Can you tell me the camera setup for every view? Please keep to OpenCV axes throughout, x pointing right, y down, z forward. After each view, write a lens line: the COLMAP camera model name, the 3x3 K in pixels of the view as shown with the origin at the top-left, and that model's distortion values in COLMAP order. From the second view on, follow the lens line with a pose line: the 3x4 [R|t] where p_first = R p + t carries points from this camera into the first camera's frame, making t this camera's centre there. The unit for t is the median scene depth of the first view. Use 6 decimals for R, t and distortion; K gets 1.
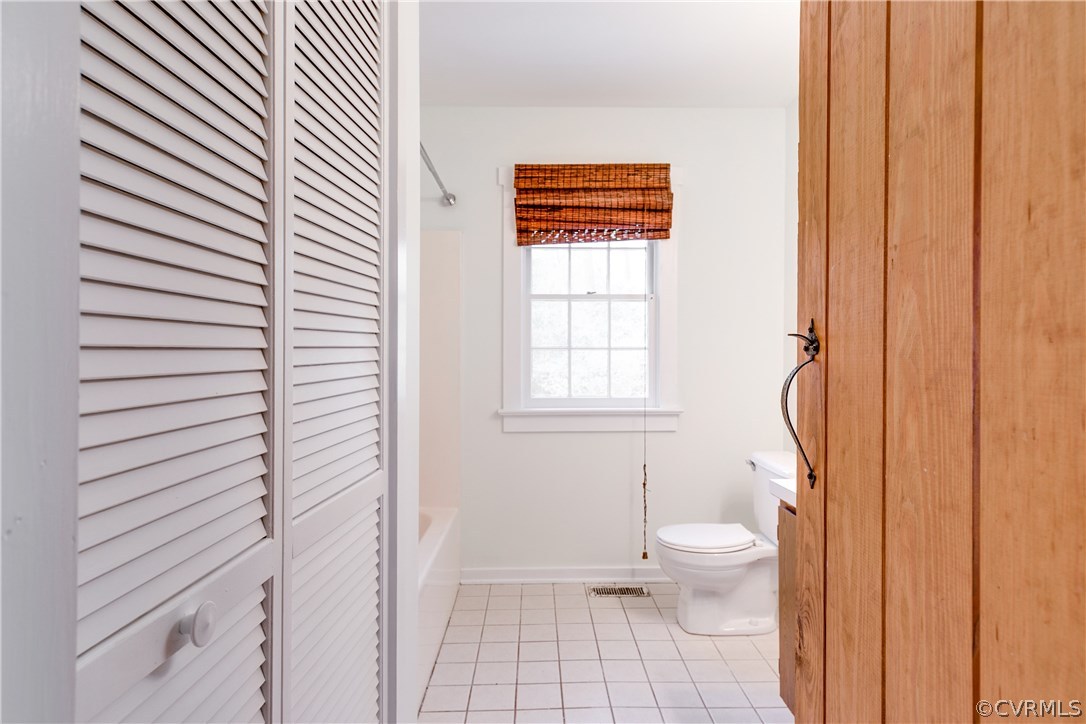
lens RADIAL K [[593.0, 0, 545.6], [0, 593.0, 358.4], [0, 0, 1]] dist [-0.001141, -0.000063]
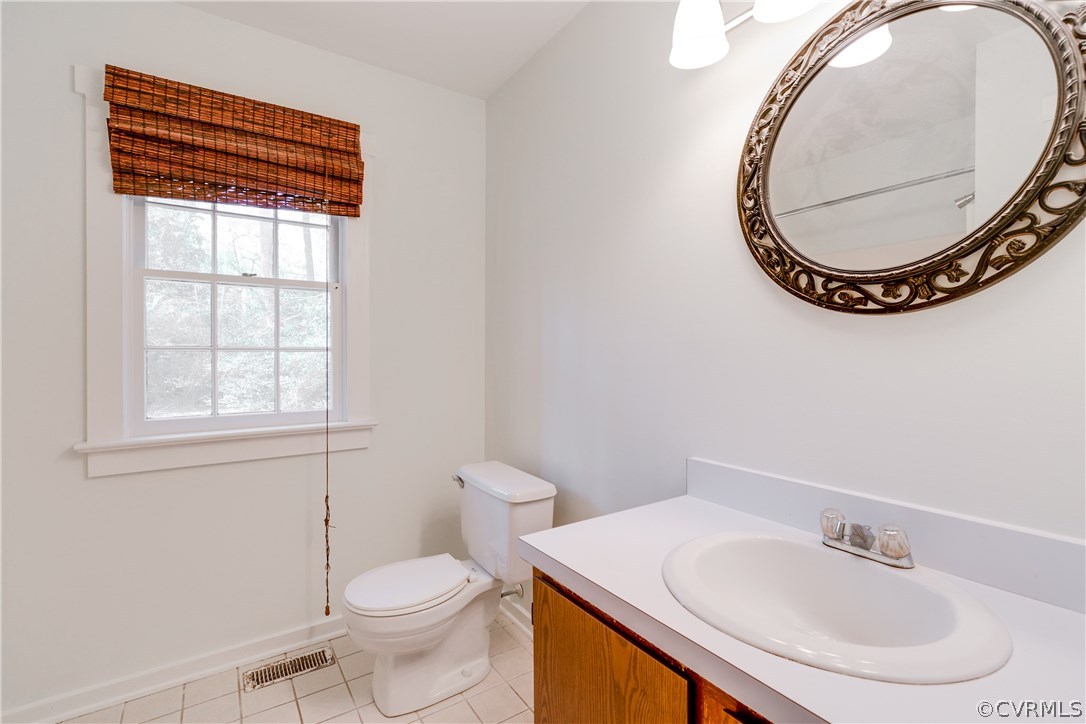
lens RADIAL K [[490.2, 0, 561.2], [0, 490.2, 354.9], [0, 0, 1]] dist [0.003183, 0.000149]
pose [[0.823192, -0.001177, 0.567761, 0.052232], [0.006615, 0.999950, -0.007519, -0.002422], [-0.567724, 0.009945, 0.823159, 0.279493]]
